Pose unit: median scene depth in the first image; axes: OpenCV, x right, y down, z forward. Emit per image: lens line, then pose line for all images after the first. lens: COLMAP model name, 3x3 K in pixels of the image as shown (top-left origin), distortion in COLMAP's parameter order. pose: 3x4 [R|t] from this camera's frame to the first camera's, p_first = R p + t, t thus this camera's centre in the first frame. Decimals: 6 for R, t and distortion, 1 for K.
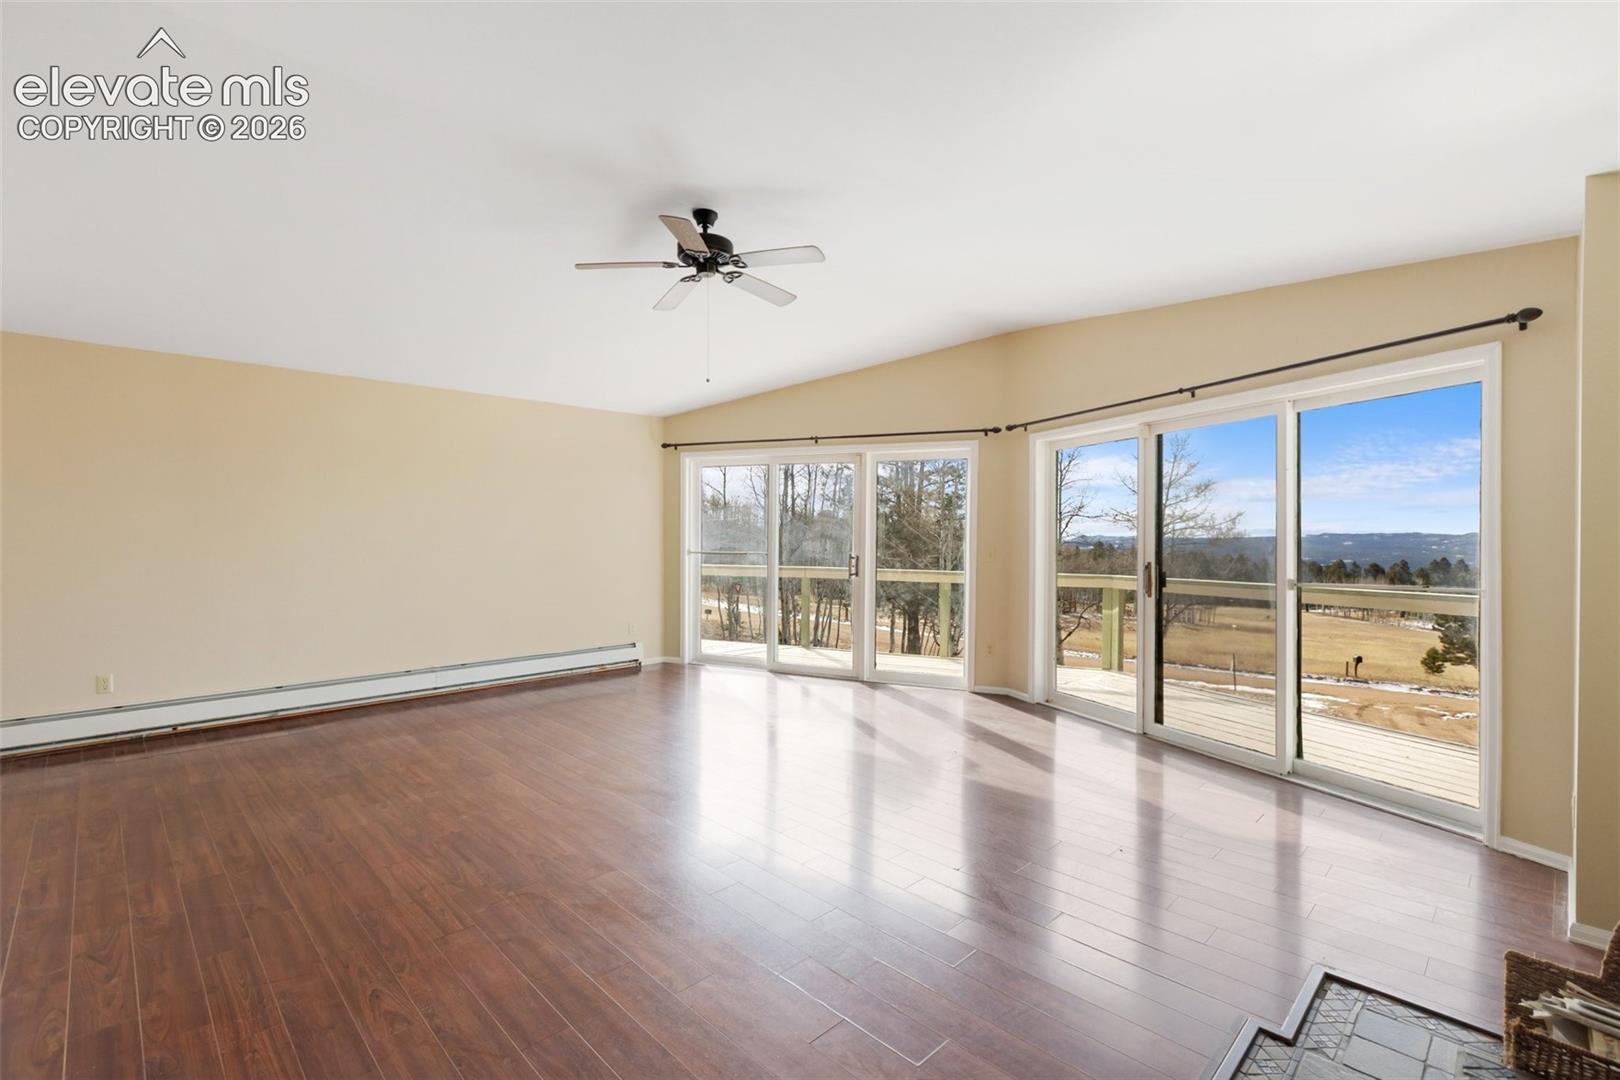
lens RADIAL K [[720.1, 0, 815.9], [0, 720.1, 540.7], [0, 0, 1]] dist [-0.002001, -0.001042]
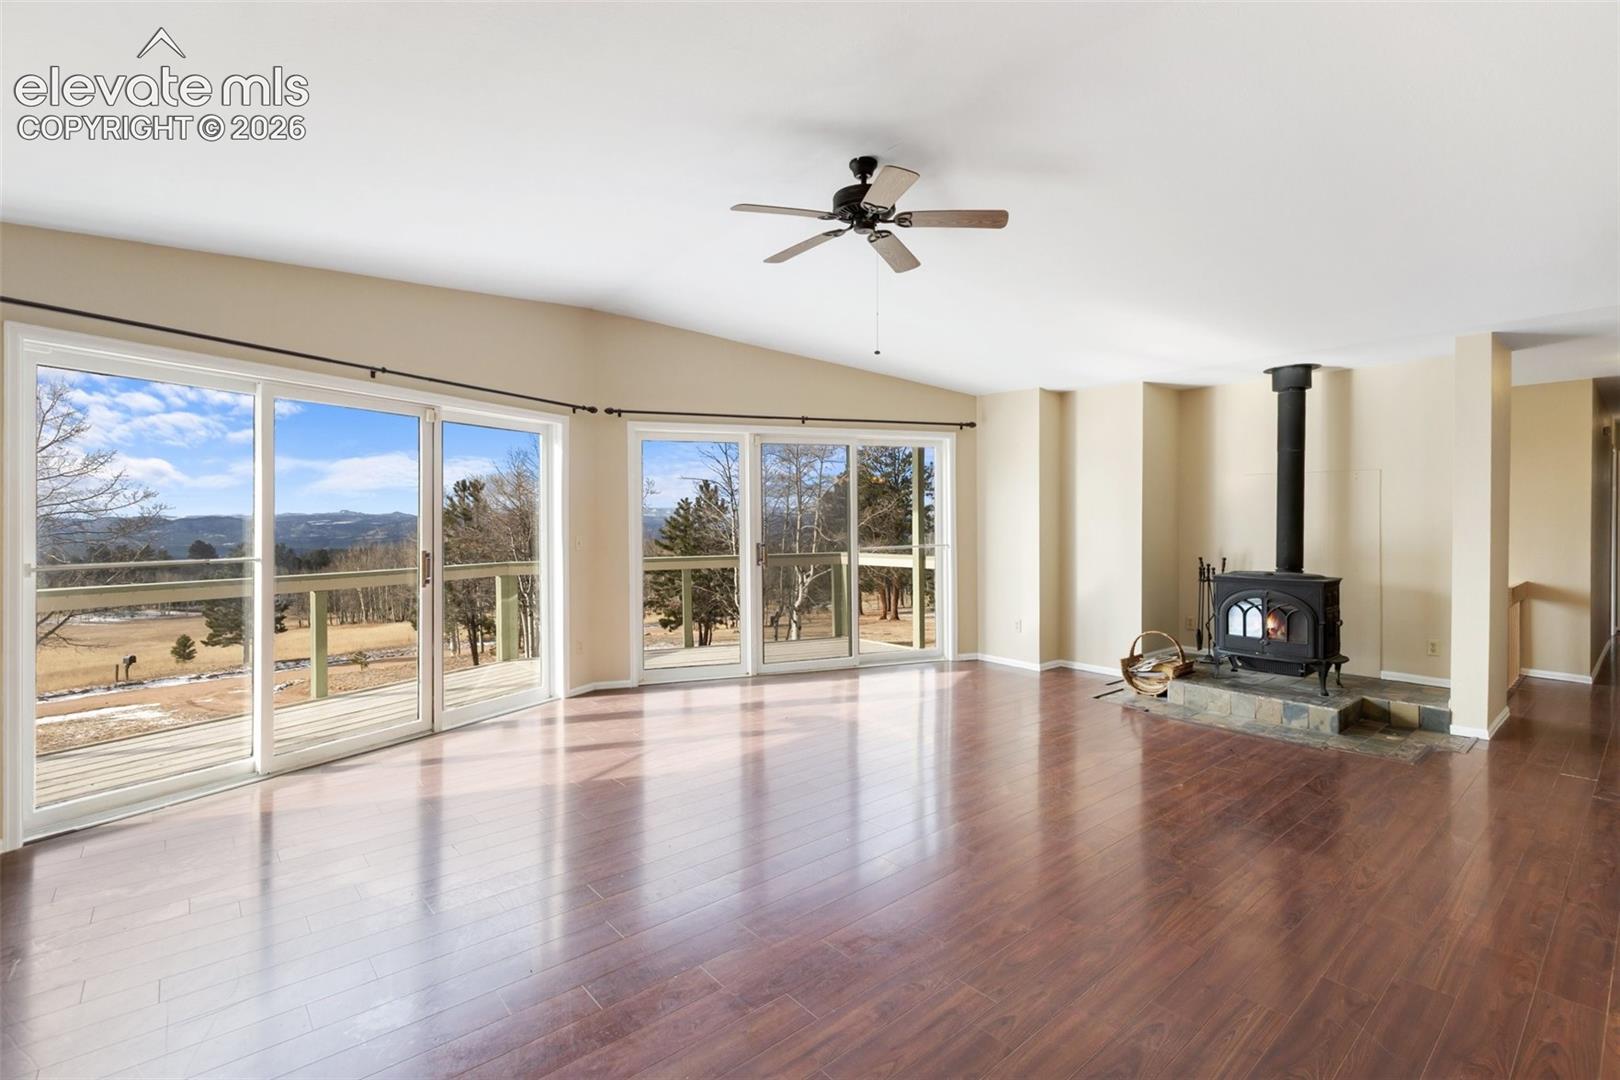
lens RADIAL K [[741.5, 0, 808.8], [0, 741.5, 521.8], [0, 0, 1]] dist [0.000576, -0.000363]
pose [[0.073369, -0.007382, 0.997278, -0.623384], [0.012132, 0.999905, 0.006509, -0.009492], [-0.997231, 0.011621, 0.073452, 0.585694]]
